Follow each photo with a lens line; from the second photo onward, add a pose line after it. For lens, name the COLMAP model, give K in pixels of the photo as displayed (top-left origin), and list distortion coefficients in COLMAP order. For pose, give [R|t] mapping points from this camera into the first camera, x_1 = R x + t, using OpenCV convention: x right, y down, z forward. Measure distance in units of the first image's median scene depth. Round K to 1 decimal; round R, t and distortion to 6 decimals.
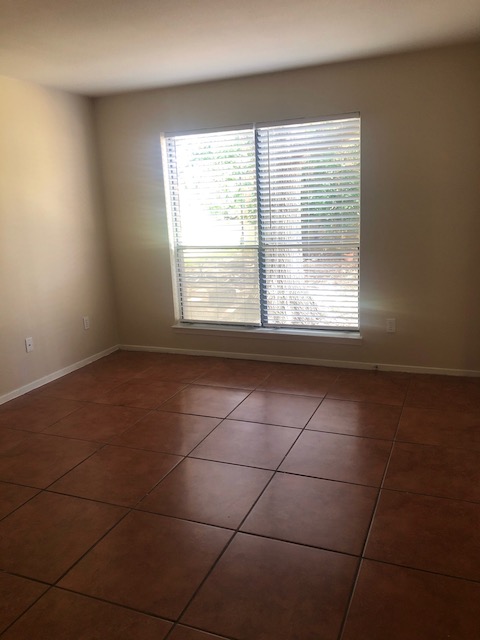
lens RADIAL K [[531.7, 0, 237.3], [0, 531.7, 319.9], [0, 0, 1]] dist [0.002558, 0.011791]
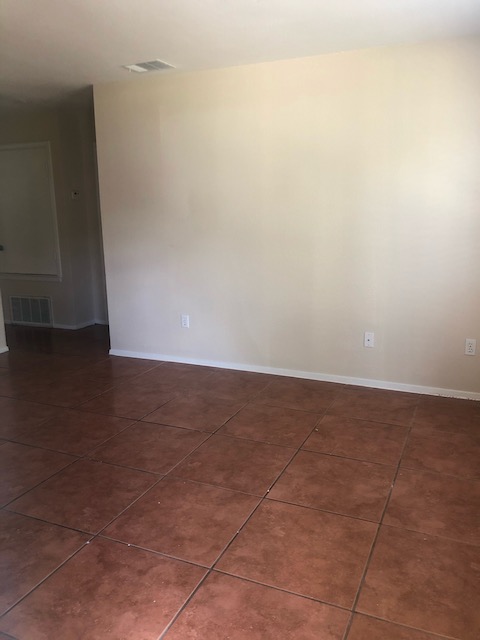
lens RADIAL K [[531.7, 0, 237.3], [0, 531.7, 319.9], [0, 0, 1]] dist [0.002558, 0.011791]
pose [[-0.059724, 0.257755, -0.964363, 0.510785], [-0.196909, 0.944062, 0.264524, -0.186582], [0.978601, 0.205690, -0.005629, 0.768651]]
